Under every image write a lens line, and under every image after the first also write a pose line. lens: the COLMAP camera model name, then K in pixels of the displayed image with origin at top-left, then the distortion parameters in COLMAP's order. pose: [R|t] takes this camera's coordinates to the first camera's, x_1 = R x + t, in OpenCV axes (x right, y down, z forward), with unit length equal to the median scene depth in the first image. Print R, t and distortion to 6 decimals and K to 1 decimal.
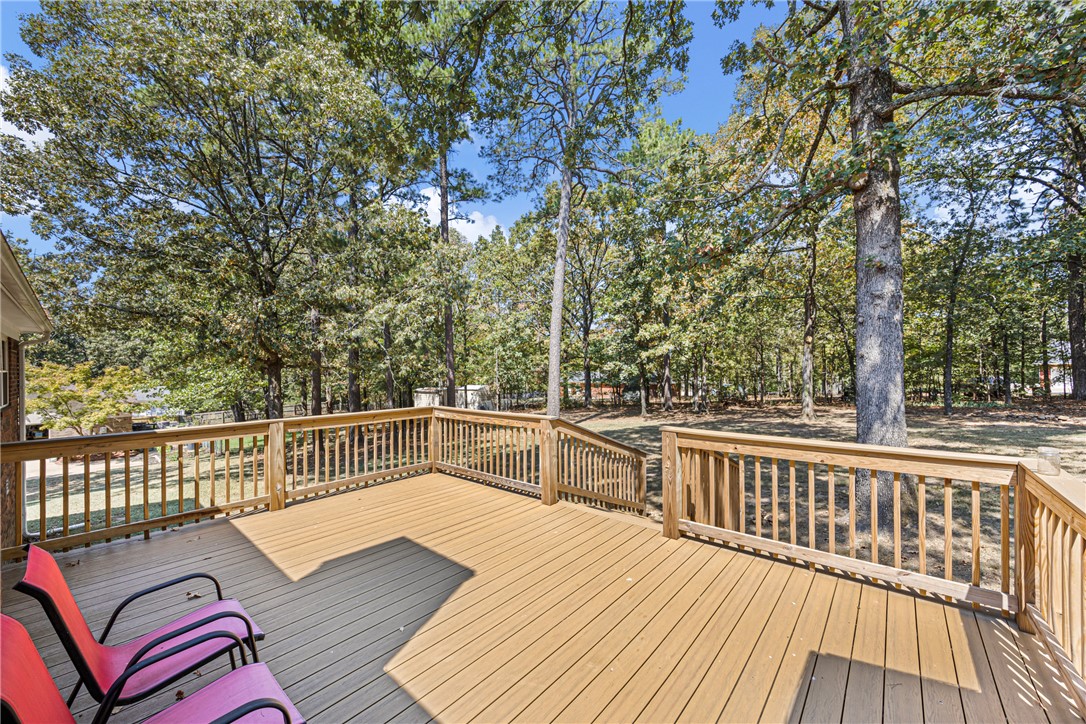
lens RADIAL K [[413.5, 0, 547.2], [0, 413.5, 365.7], [0, 0, 1]] dist [-0.002750, -0.000319]
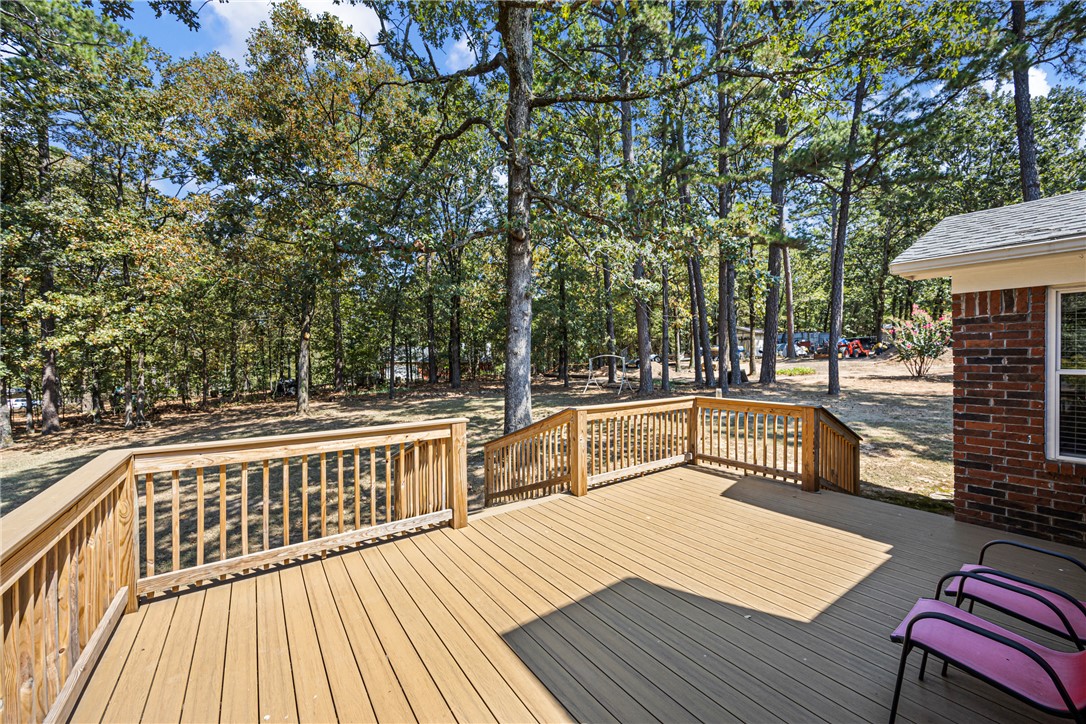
lens RADIAL K [[413.5, 0, 548.3], [0, 413.5, 361.6], [0, 0, 1]] dist [-0.002750, -0.000319]
pose [[0.231328, 0.005145, 0.972862, -0.214695], [-0.000405, 0.999986, -0.005192, 0.004634], [-0.972876, 0.000807, 0.231327, 0.185375]]
